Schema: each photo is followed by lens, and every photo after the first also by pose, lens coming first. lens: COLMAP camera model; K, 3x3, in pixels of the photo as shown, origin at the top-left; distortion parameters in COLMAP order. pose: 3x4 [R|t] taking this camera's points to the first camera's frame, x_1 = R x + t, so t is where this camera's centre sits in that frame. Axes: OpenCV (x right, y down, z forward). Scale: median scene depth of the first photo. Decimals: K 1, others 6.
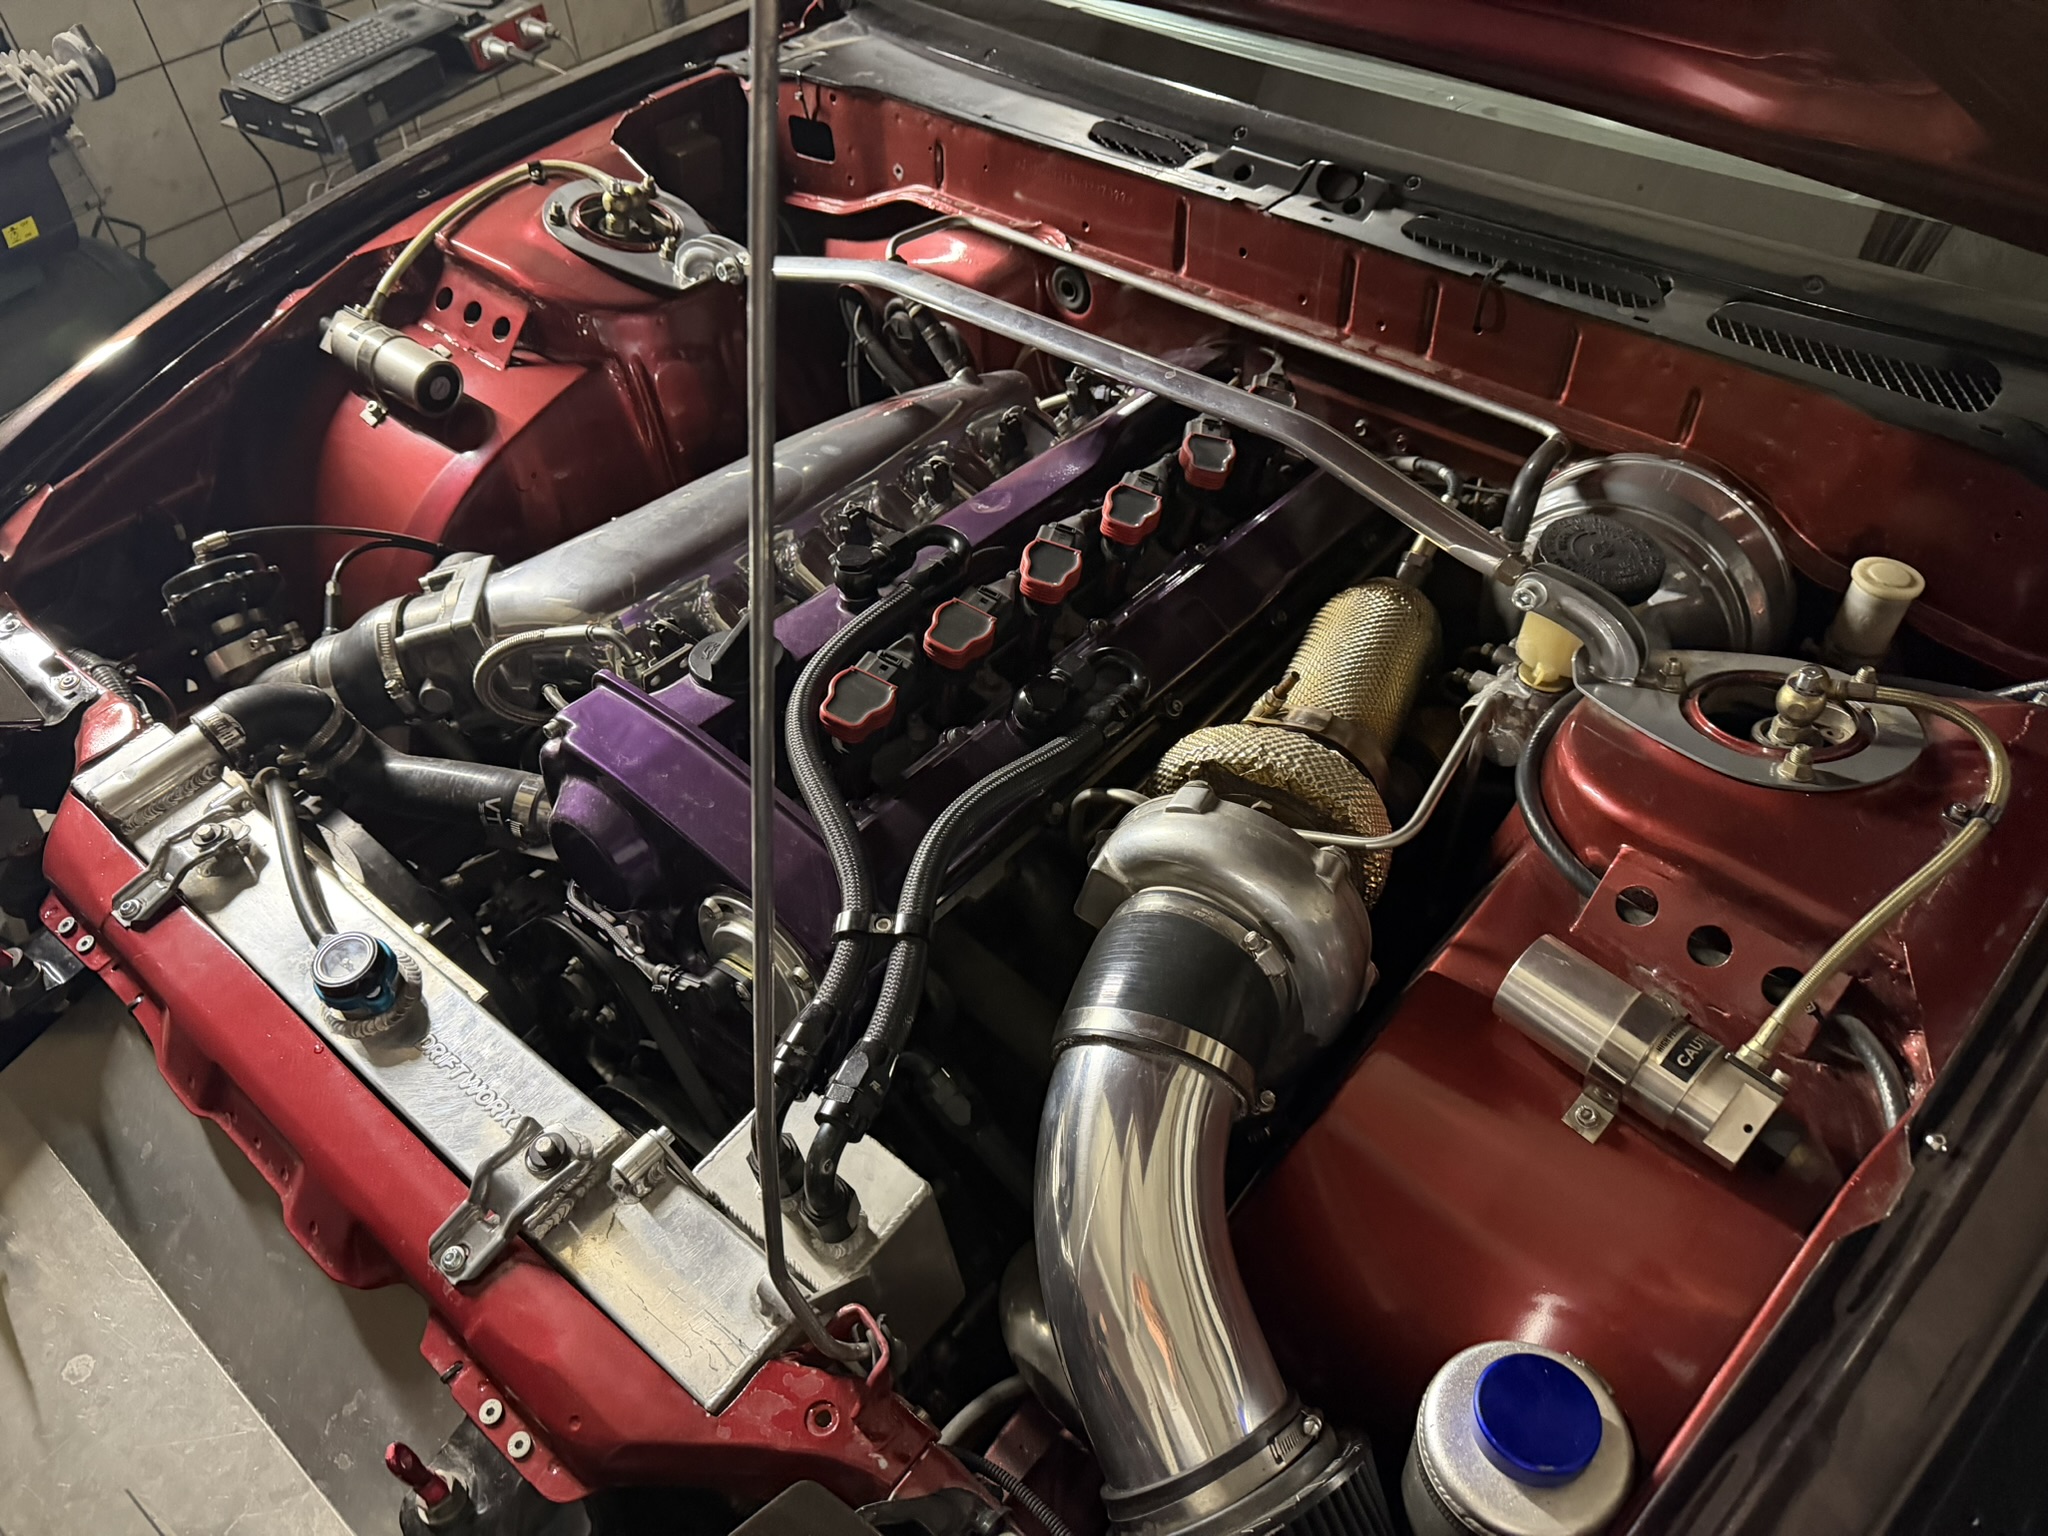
lens RADIAL K [[1474.4, 0, 1024.0], [0, 1474.4, 768.0], [0, 0, 1]] dist [0.006708, -0.001394]
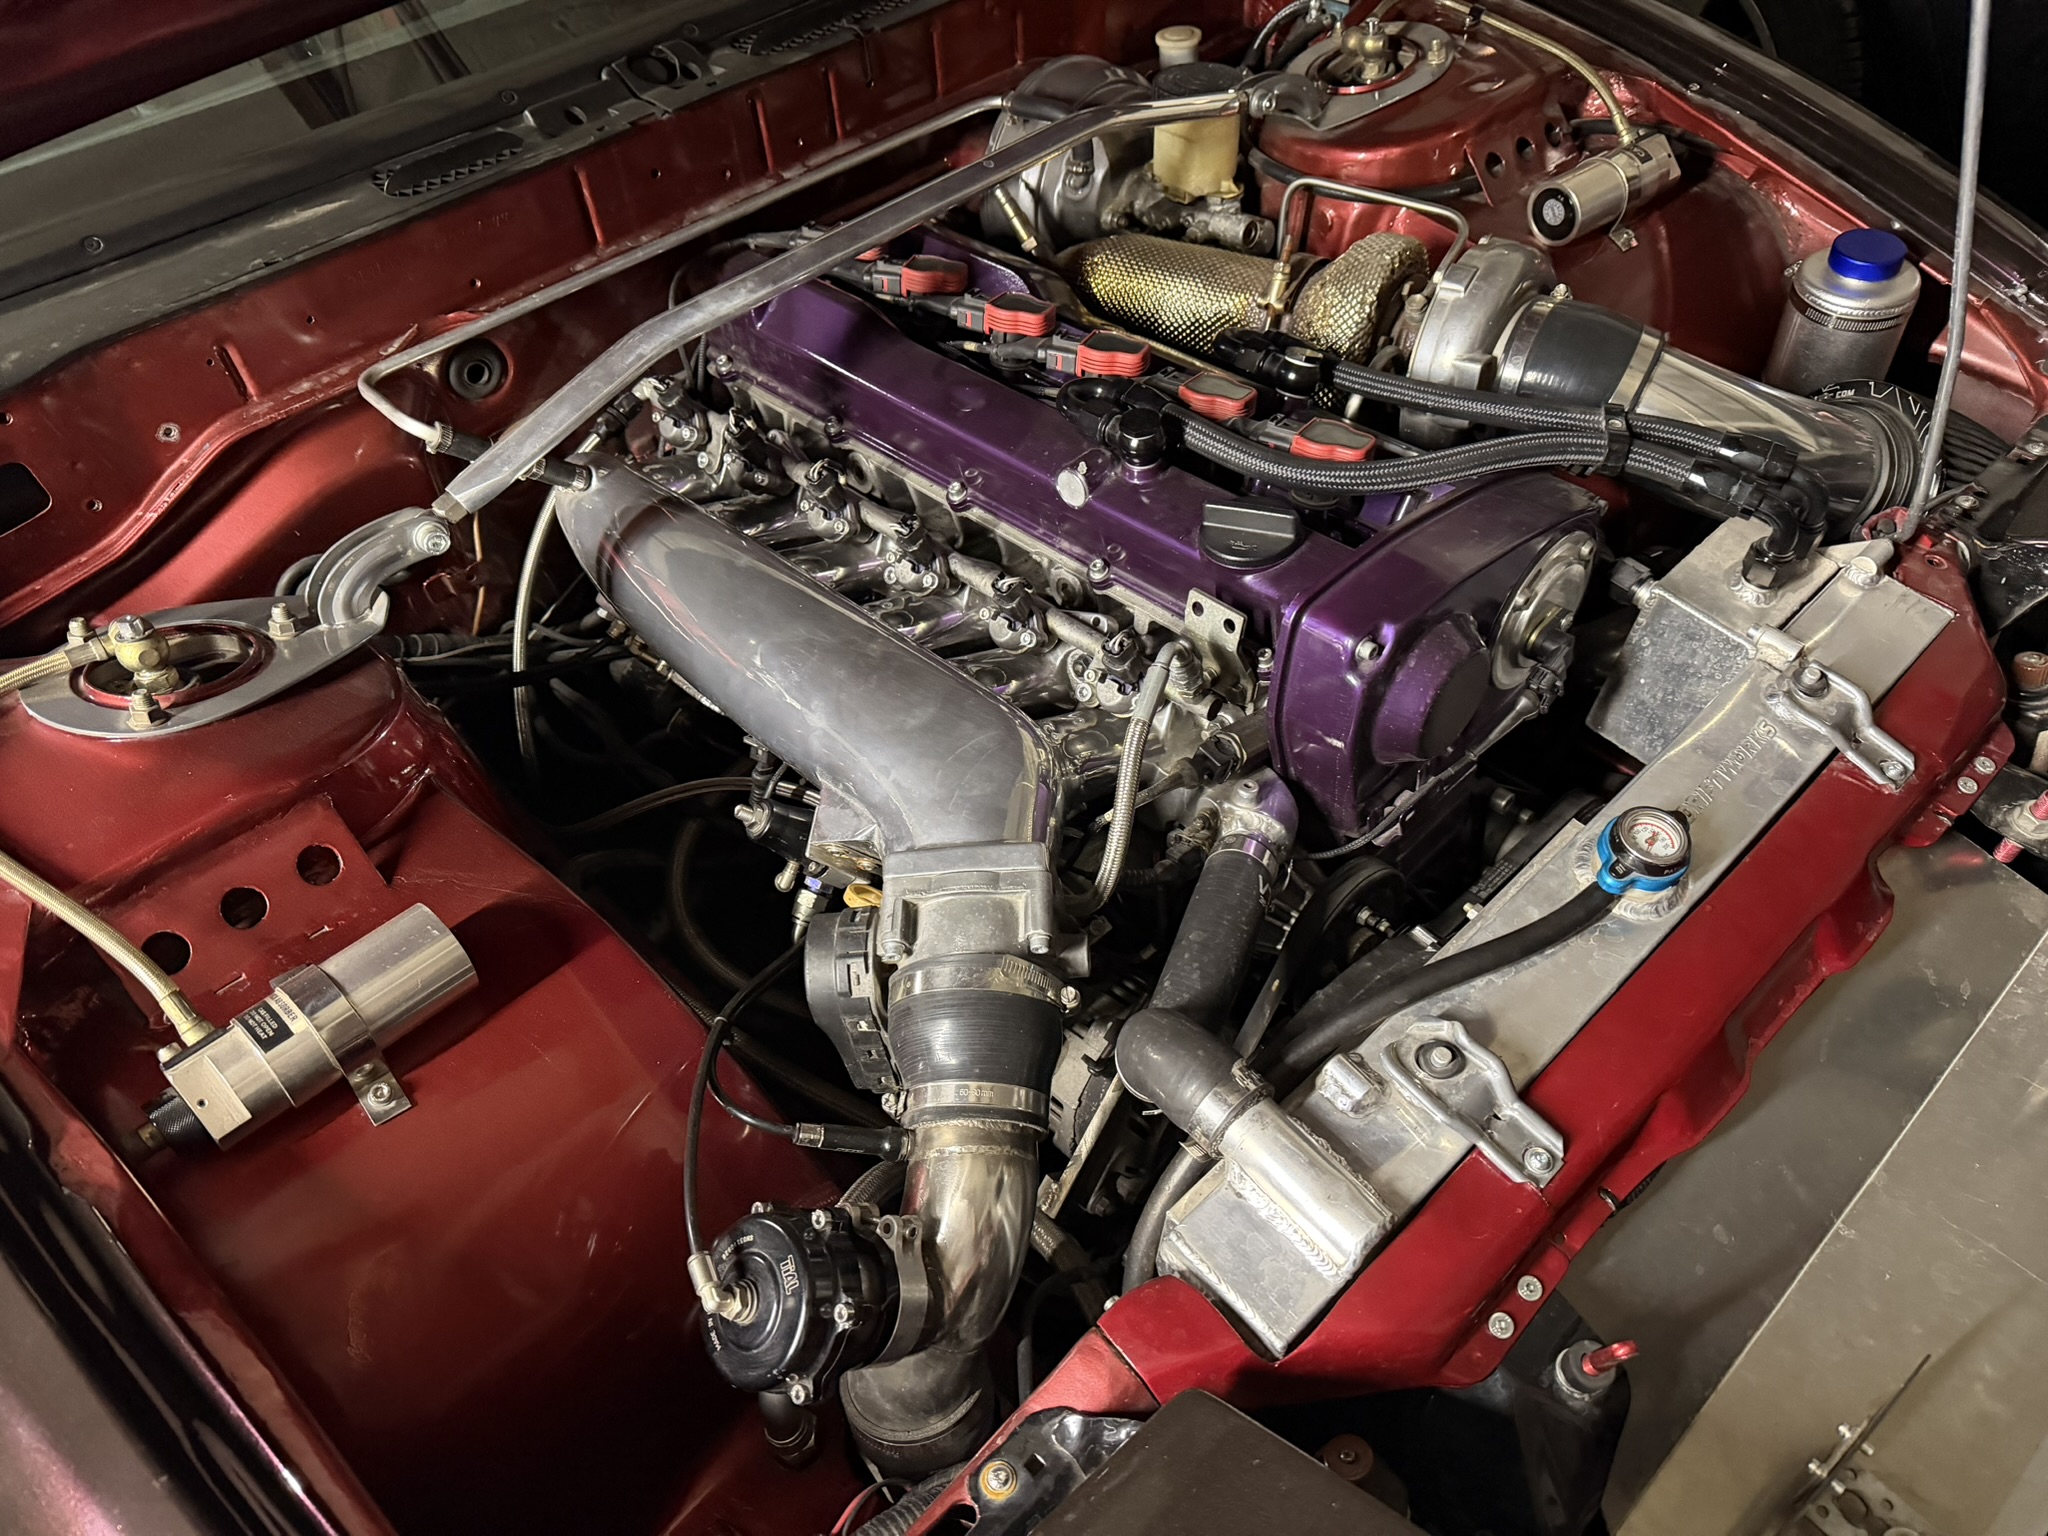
lens RADIAL K [[1481.4, 0, 1028.0], [0, 1481.4, 778.8], [0, 0, 1]] dist [-0.009762, -0.005365]
pose [[0.097538, -0.717268, 0.689937, -0.783757], [0.727048, 0.524754, 0.442758, -0.410428], [-0.679623, 0.458432, 0.572672, 0.504335]]
